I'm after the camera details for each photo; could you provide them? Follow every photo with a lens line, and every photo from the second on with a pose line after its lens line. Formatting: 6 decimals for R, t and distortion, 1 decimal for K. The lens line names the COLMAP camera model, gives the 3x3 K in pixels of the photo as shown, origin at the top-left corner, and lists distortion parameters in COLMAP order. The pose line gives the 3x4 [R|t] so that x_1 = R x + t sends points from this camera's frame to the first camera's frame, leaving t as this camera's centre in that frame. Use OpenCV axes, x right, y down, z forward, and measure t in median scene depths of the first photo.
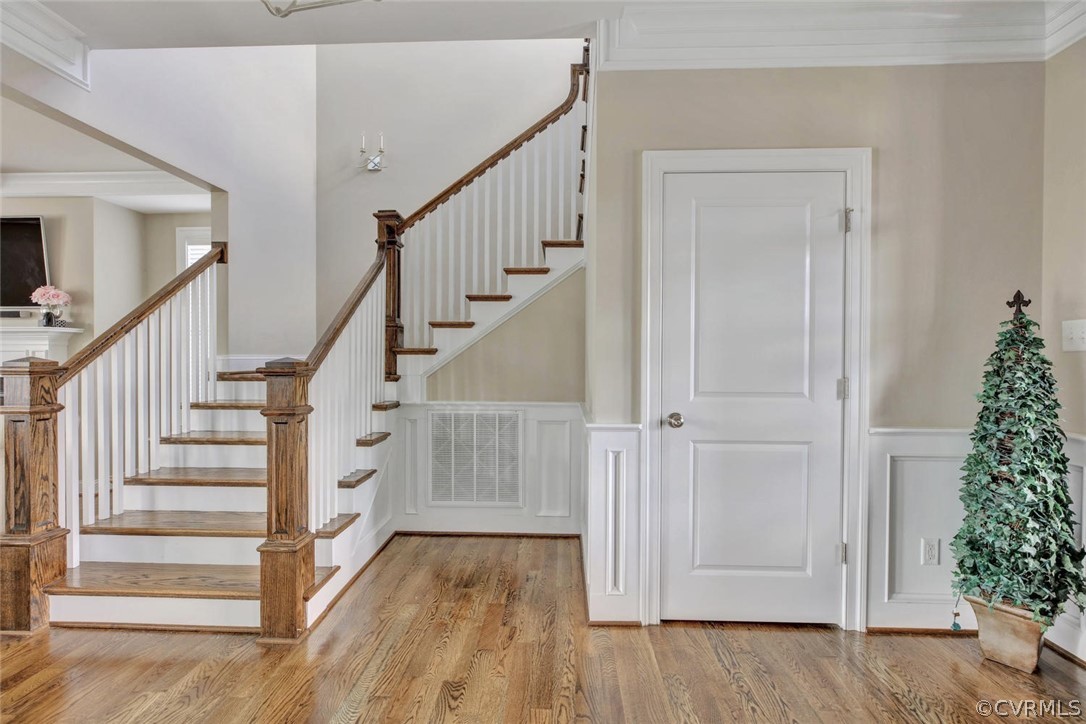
lens RADIAL K [[504.3, 0, 543.0], [0, 504.3, 362.0], [0, 0, 1]] dist [-0.000346, -0.000129]
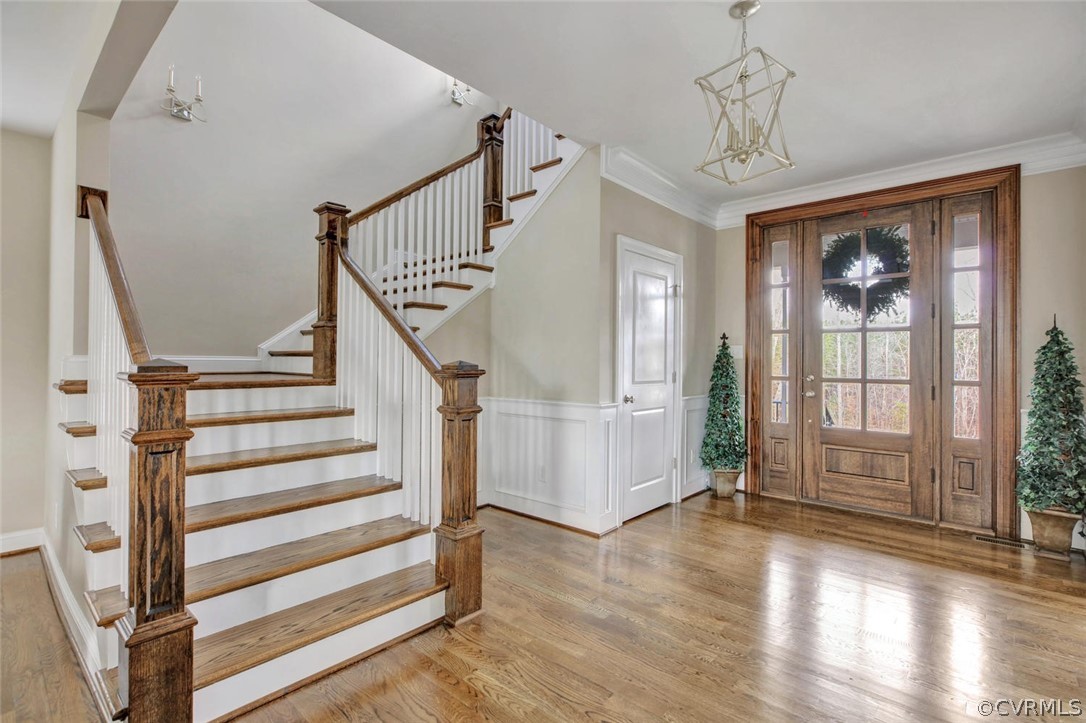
lens RADIAL K [[504.3, 0, 543.0], [0, 504.3, 361.5], [0, 0, 1]] dist [-0.000346, -0.000129]
pose [[0.636008, 0.002290, 0.771679, -1.204248], [0.001178, 0.999992, -0.003938, -0.002414], [-0.771682, 0.003414, 0.636000, 0.160858]]
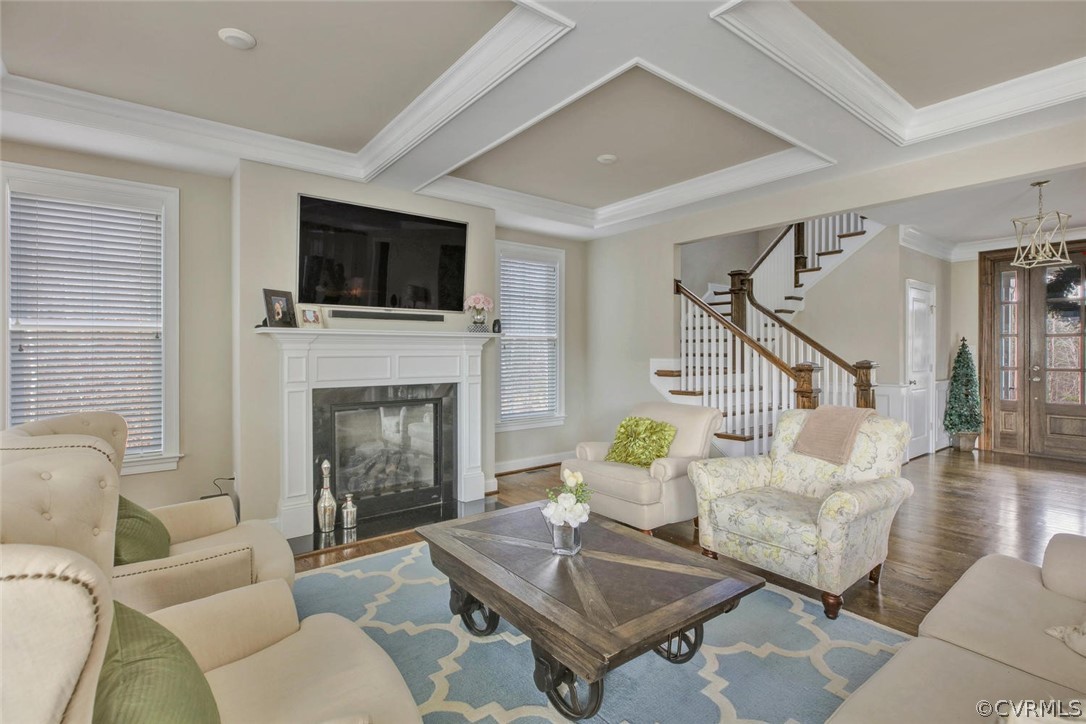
lens RADIAL K [[514.2, 0, 540.5], [0, 514.2, 354.1], [0, 0, 1]] dist [-0.001682, -0.000336]
pose [[0.763761, -0.006635, 0.645465, -2.944083], [0.008118, 0.999967, 0.000673, -0.047084], [-0.645448, 0.004725, 0.763790, 0.206134]]
